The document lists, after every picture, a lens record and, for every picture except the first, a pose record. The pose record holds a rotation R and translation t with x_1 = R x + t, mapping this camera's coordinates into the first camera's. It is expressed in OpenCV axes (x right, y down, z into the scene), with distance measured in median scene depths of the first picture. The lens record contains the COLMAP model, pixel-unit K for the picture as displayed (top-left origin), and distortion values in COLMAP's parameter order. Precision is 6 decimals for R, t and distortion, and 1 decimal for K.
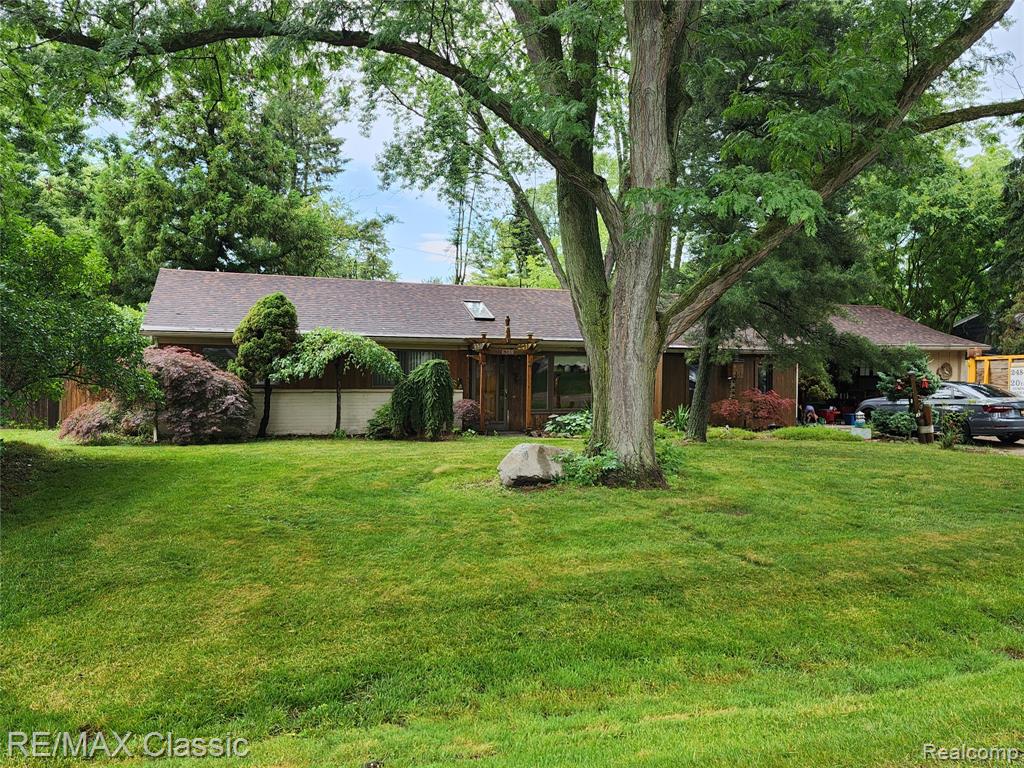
lens RADIAL K [[685.9, 0, 512.0], [0, 685.9, 384.0], [0, 0, 1]] dist [0.000418, -0.001298]
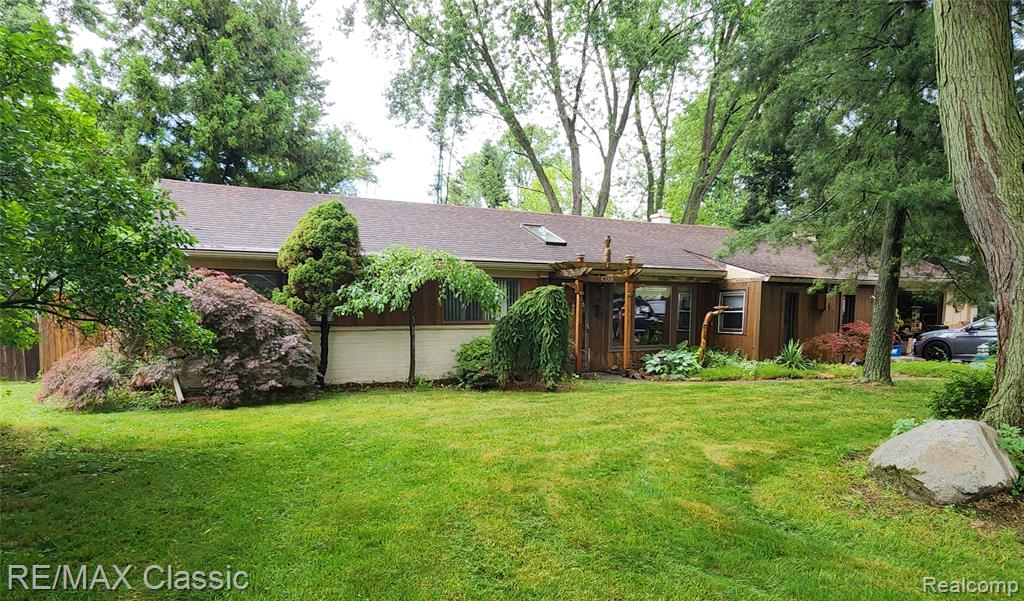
lens RADIAL K [[580.4, 0, 511.5], [0, 580.4, 364.2], [0, 0, 1]] dist [0.004246, 0.000672]
pose [[0.995993, -0.018249, 0.087553, -0.228517], [0.011933, 0.997324, 0.072125, 0.005153], [-0.088635, -0.070791, 0.993545, 0.366006]]
